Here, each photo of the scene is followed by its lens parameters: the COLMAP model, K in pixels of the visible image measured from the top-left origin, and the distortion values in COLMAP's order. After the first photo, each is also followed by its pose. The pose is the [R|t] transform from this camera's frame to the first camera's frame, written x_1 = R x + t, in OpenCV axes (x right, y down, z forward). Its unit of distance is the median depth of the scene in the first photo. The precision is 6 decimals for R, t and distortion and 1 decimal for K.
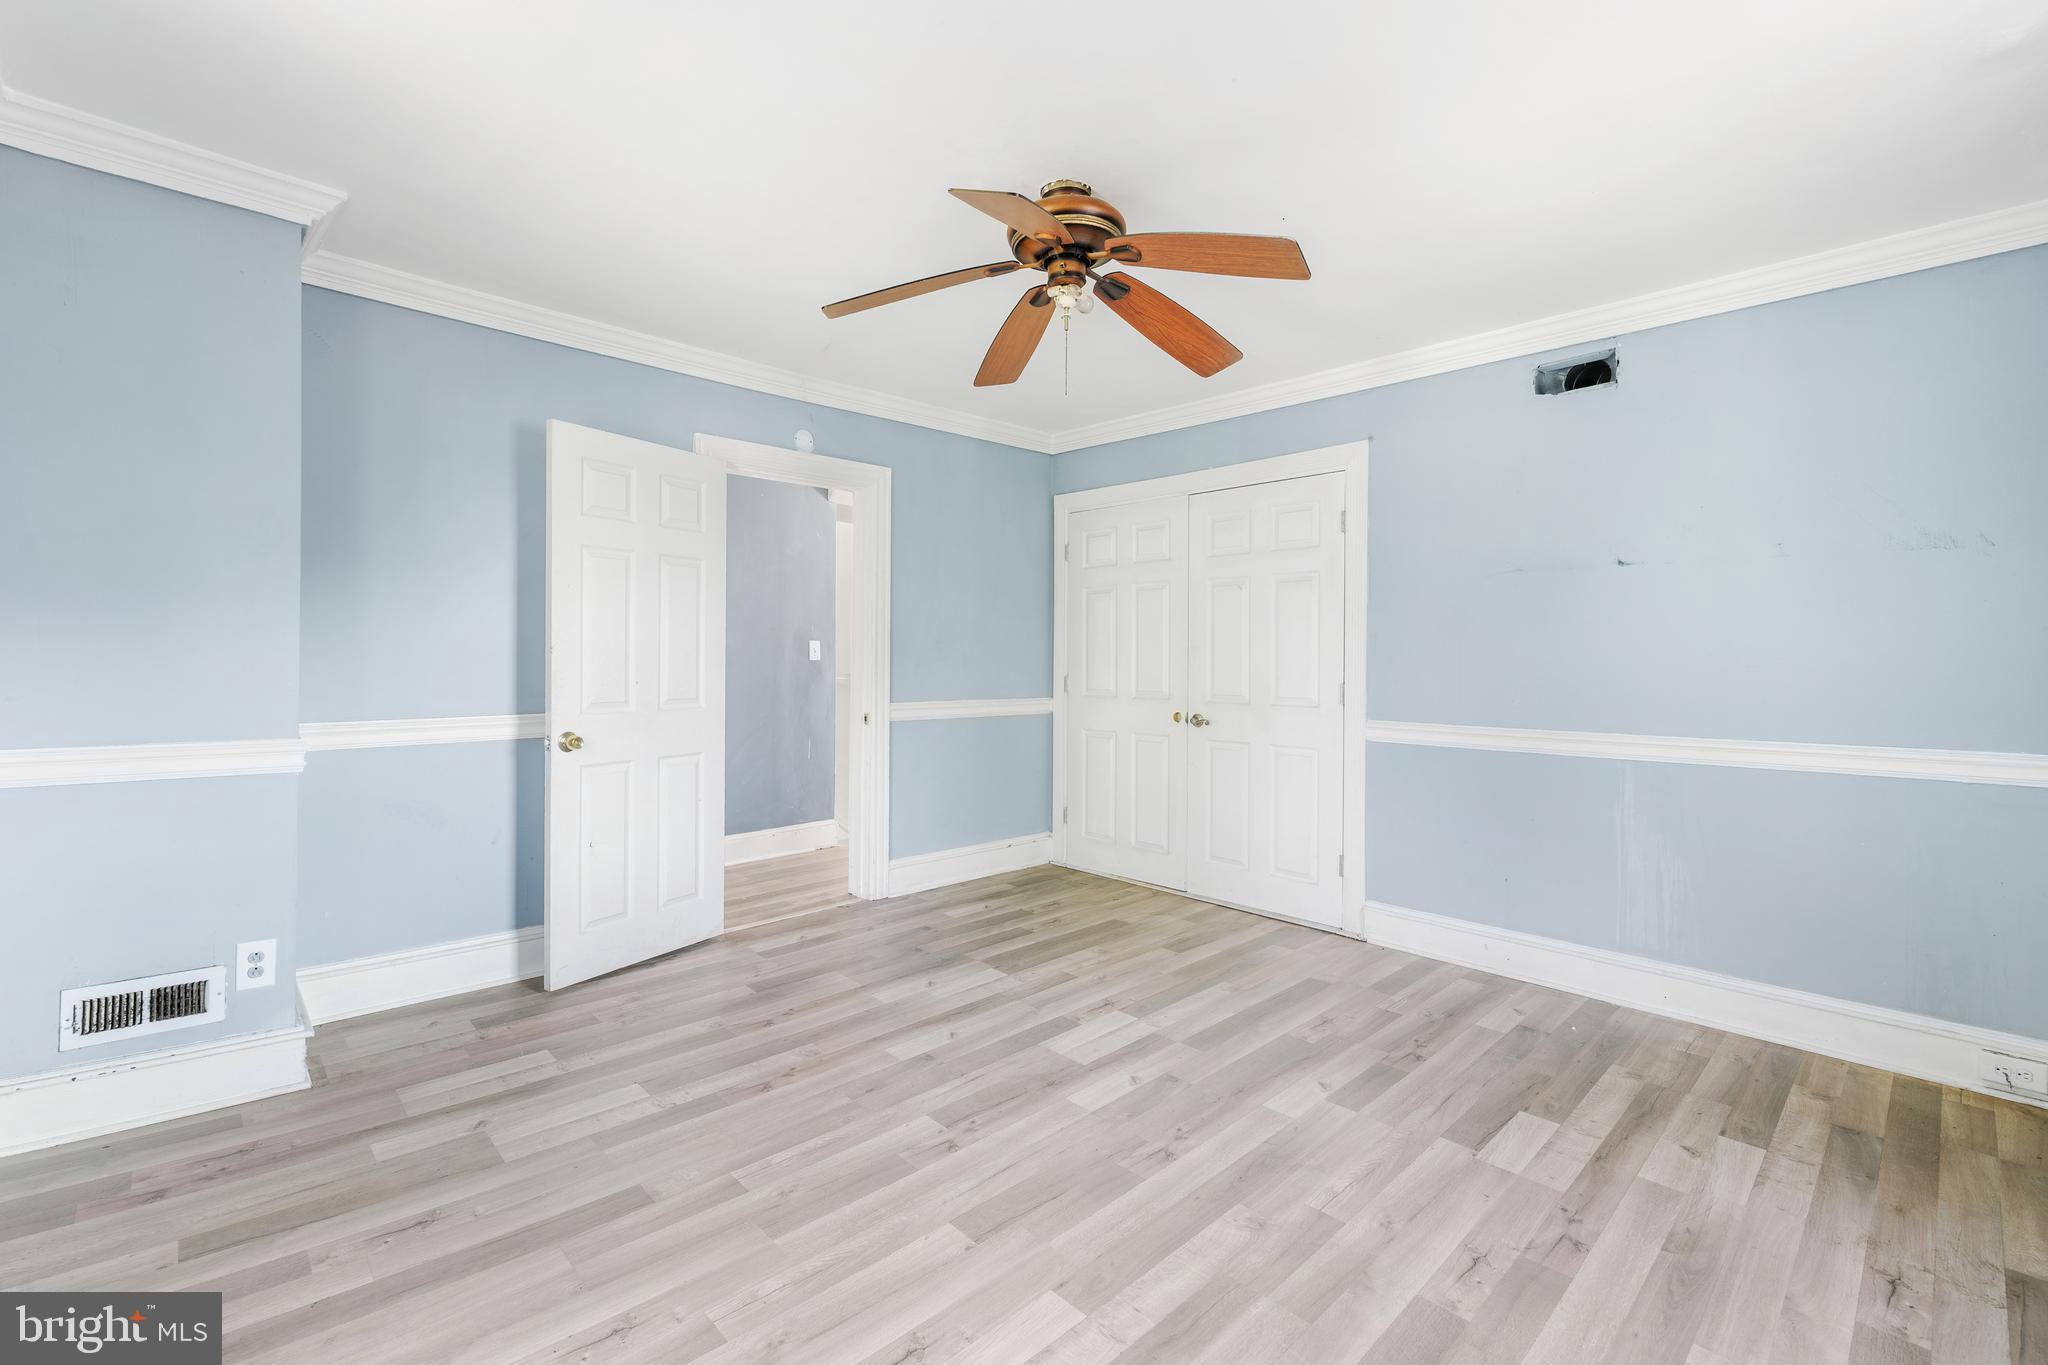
lens RADIAL K [[846.2, 0, 1026.0], [0, 846.2, 688.9], [0, 0, 1]] dist [-0.000242, -0.000029]
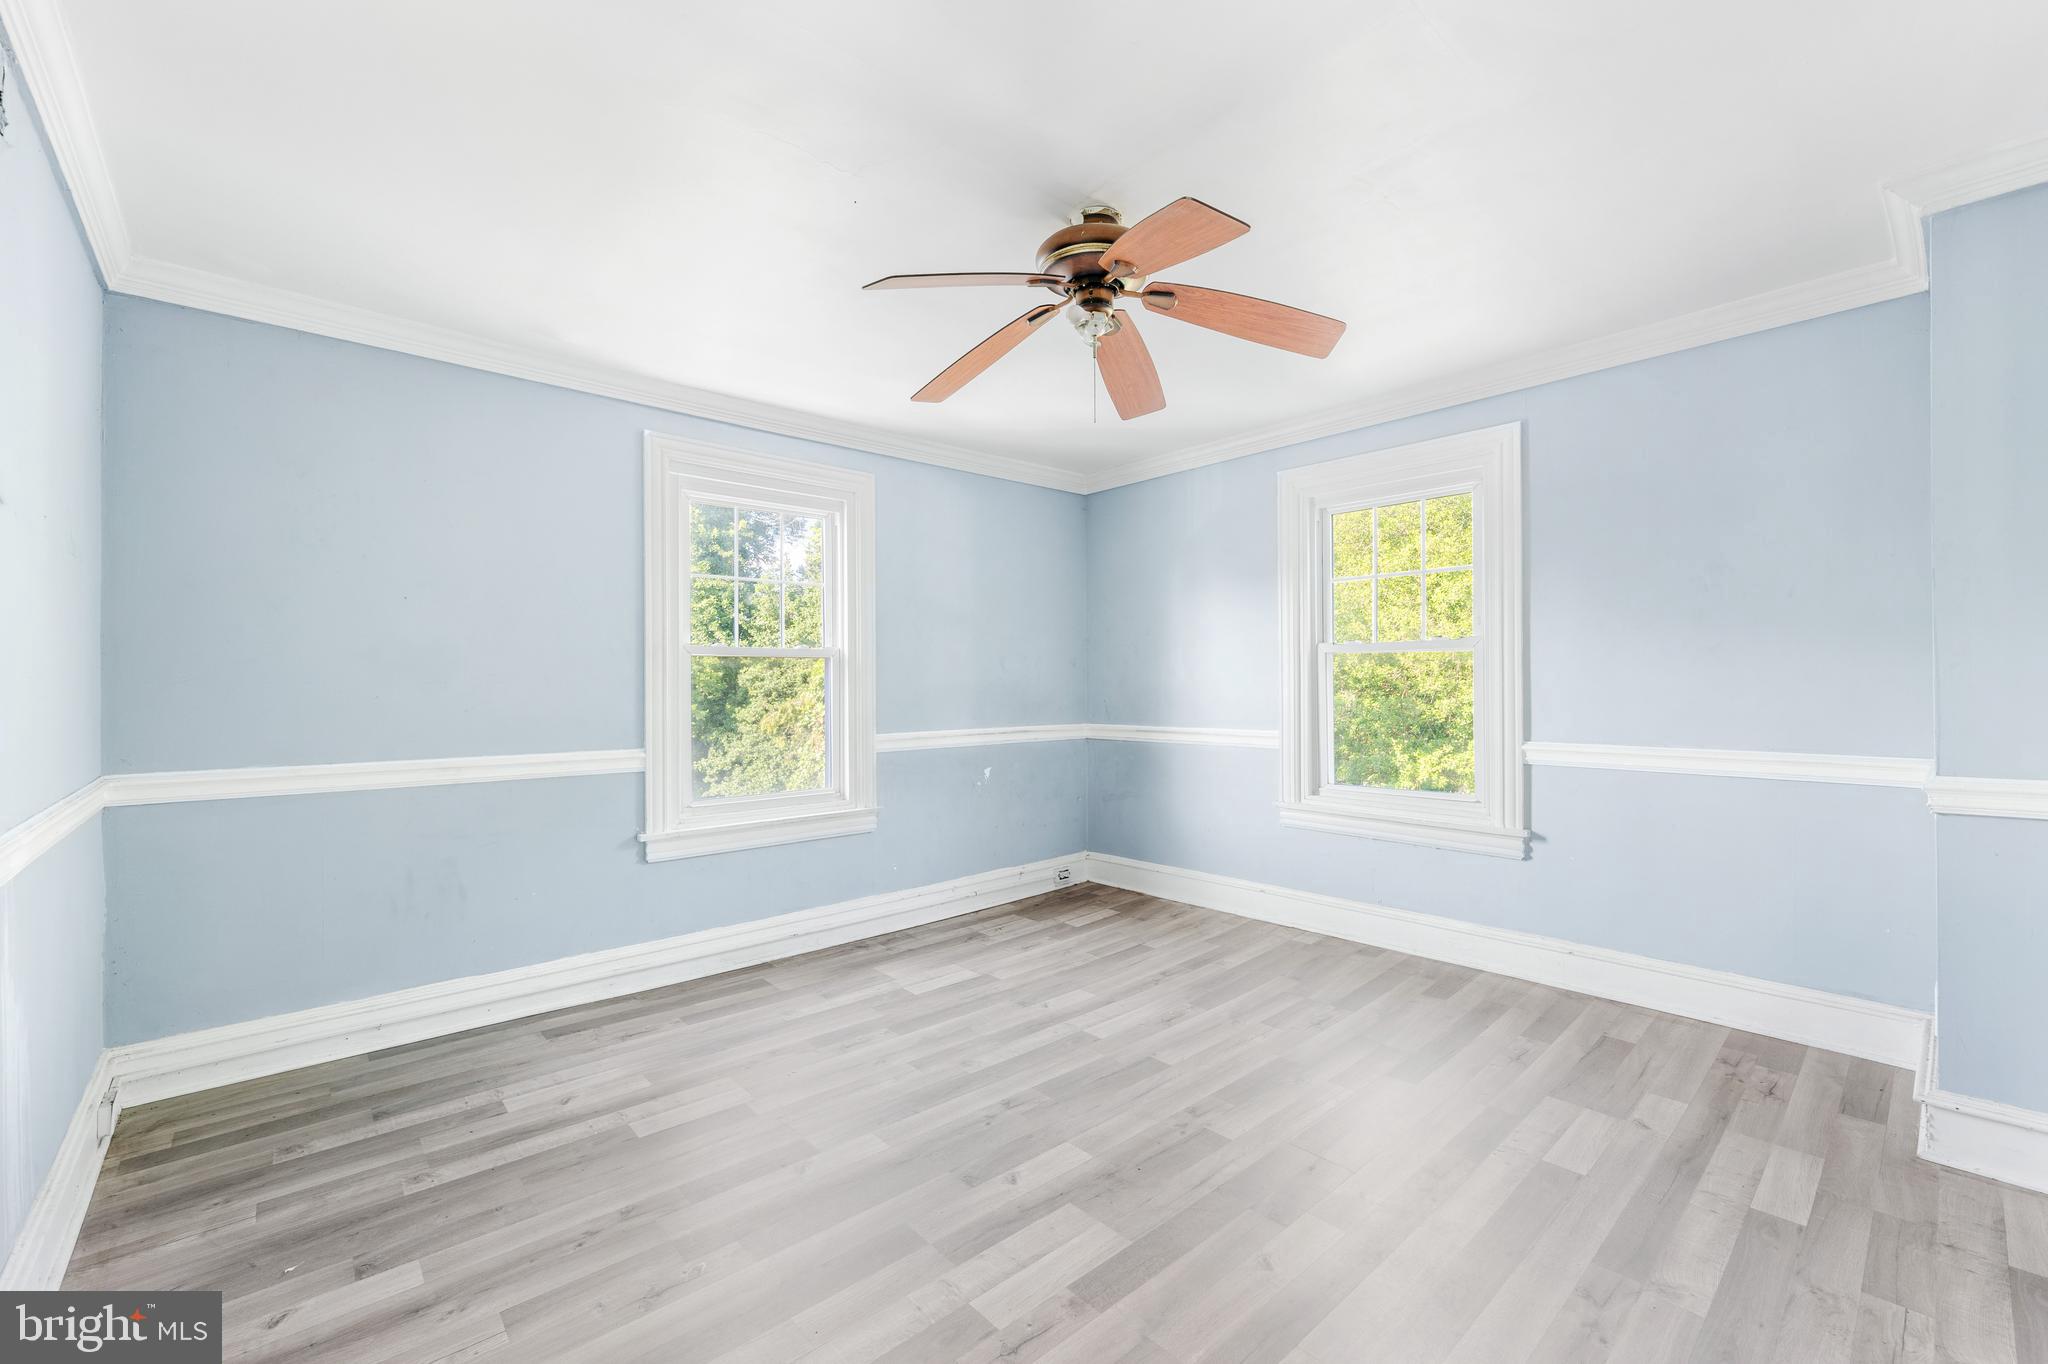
lens RADIAL K [[846.2, 0, 1026.0], [0, 846.2, 688.4], [0, 0, 1]] dist [-0.000242, -0.000029]
pose [[-0.999442, -0.002512, 0.033302, 0.091915], [-0.001270, 0.999305, 0.037267, -0.069742], [-0.033373, 0.037203, -0.998750, 1.925399]]
